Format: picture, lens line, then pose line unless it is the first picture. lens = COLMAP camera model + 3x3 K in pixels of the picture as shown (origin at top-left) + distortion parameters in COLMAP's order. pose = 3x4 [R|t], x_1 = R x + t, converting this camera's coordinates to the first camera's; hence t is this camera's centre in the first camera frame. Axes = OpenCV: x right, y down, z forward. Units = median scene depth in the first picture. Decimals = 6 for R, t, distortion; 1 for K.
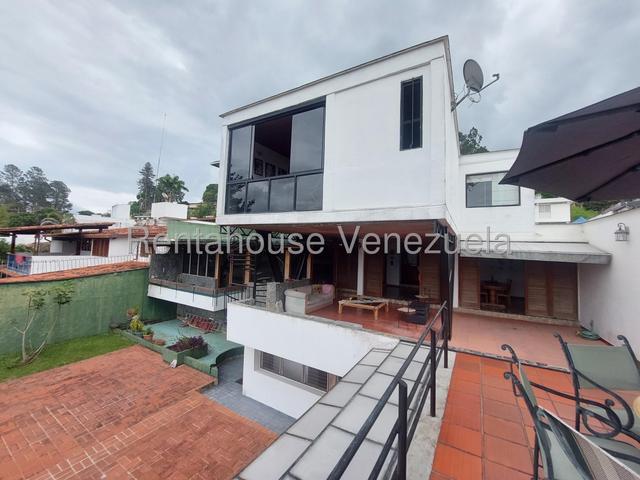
lens RADIAL K [[257.0, 0, 315.9], [0, 257.0, 235.6], [0, 0, 1]] dist [-0.019022, 0.000547]
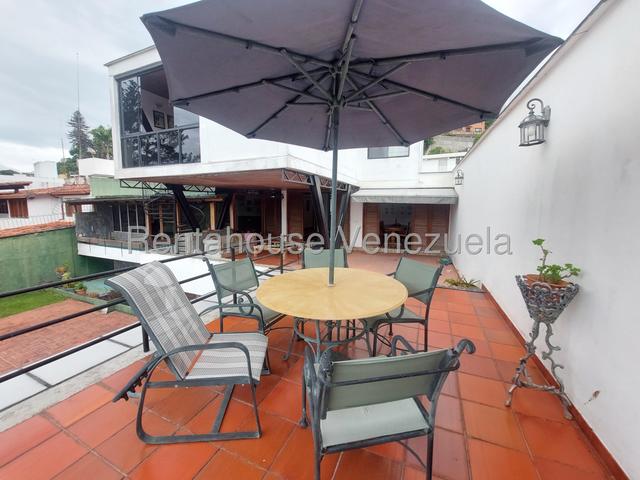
lens RADIAL K [[257.0, 0, 322.3], [0, 257.0, 235.7], [0, 0, 1]] dist [-0.019022, 0.000547]
pose [[0.990339, -0.047763, 0.130183, 0.165968], [0.024899, 0.984801, 0.171895, 0.016788], [-0.136415, -0.166993, 0.976475, -0.091745]]
